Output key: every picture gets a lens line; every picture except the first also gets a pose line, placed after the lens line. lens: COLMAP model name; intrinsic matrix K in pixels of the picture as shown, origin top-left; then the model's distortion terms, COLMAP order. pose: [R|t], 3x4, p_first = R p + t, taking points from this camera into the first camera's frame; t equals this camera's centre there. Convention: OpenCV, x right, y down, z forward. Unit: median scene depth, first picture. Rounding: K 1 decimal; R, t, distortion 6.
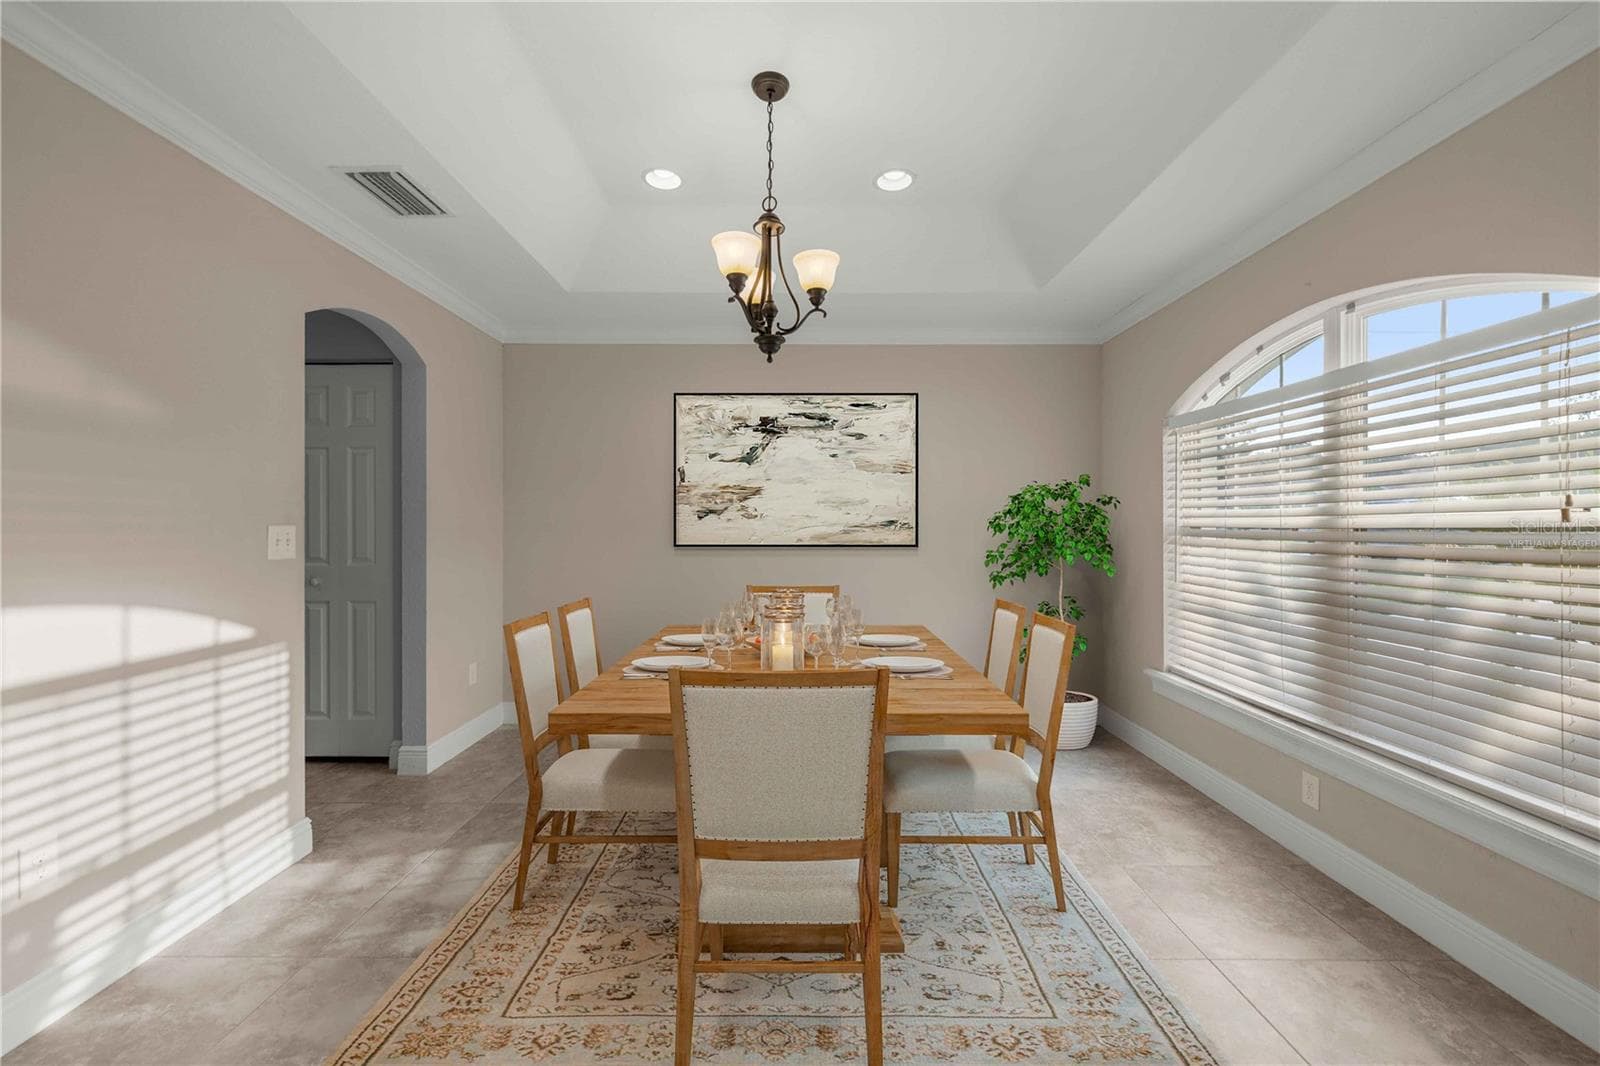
lens RADIAL K [[622.5, 0, 797.9], [0, 622.5, 528.7], [0, 0, 1]] dist [-0.020481, 0.000092]
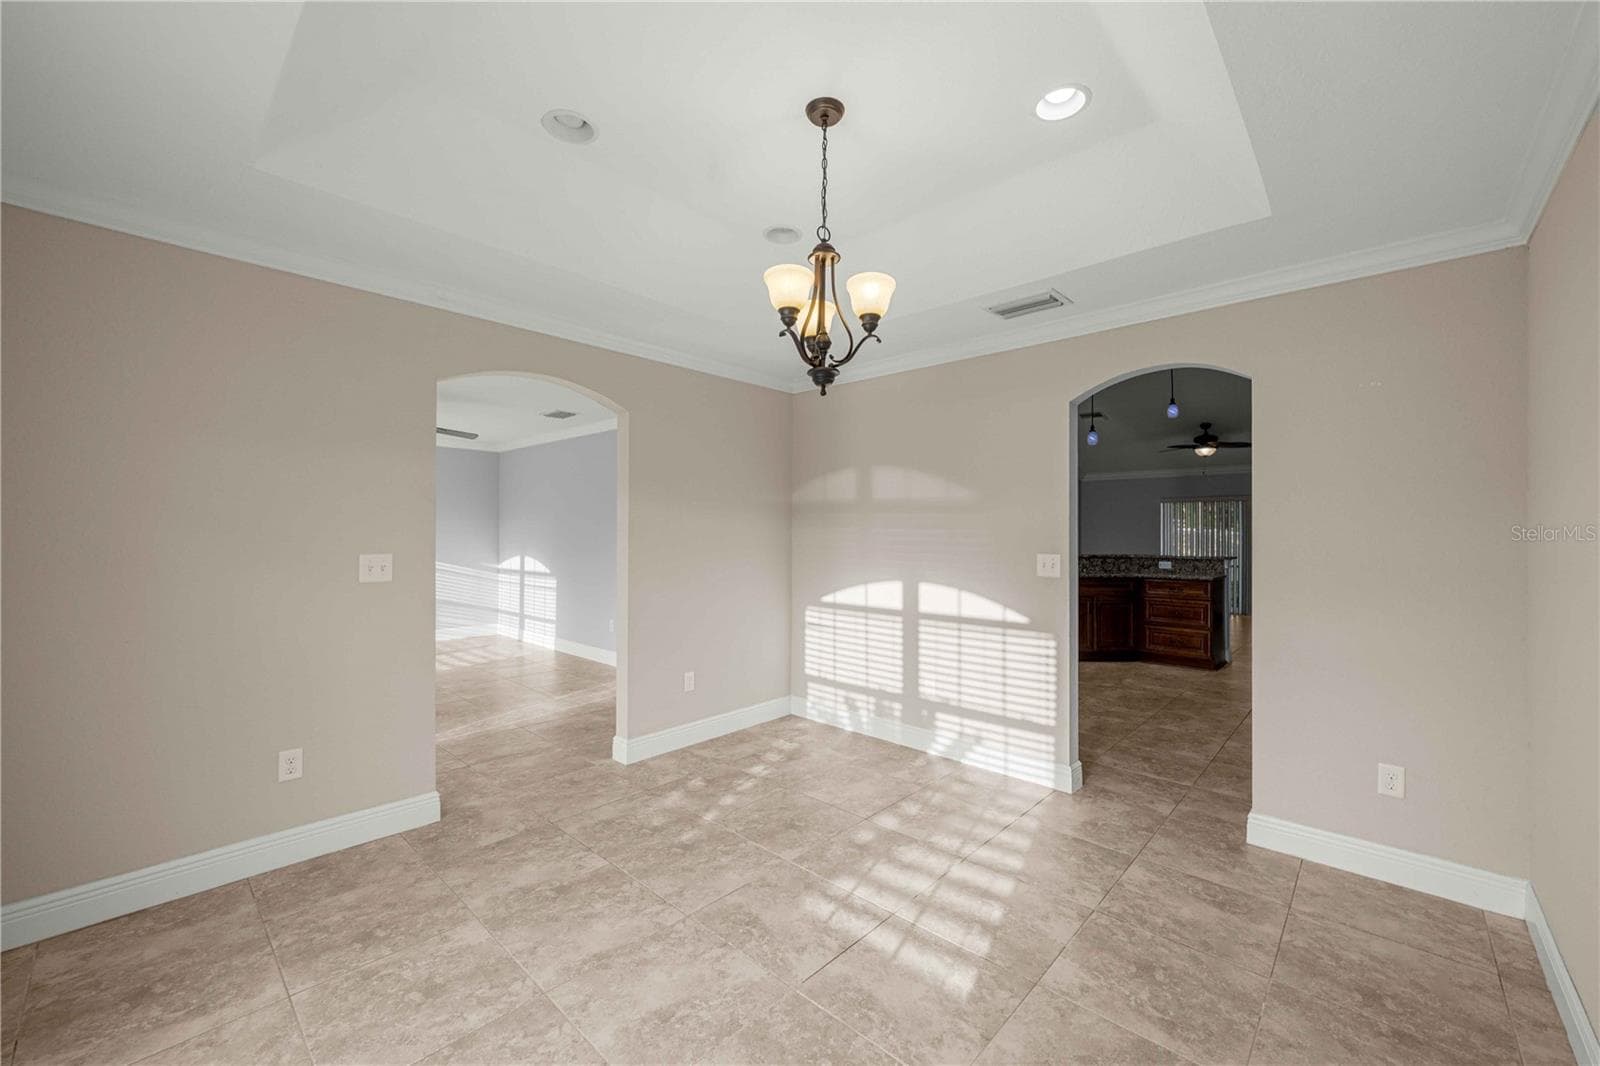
lens RADIAL K [[622.5, 0, 801.2], [0, 622.5, 531.3], [0, 0, 1]] dist [-0.020481, 0.000092]
pose [[-0.687235, -0.005714, -0.726413, 0.742502], [-0.008627, 0.999963, 0.000296, -0.062826], [0.726384, 0.006470, -0.687258, 1.793969]]
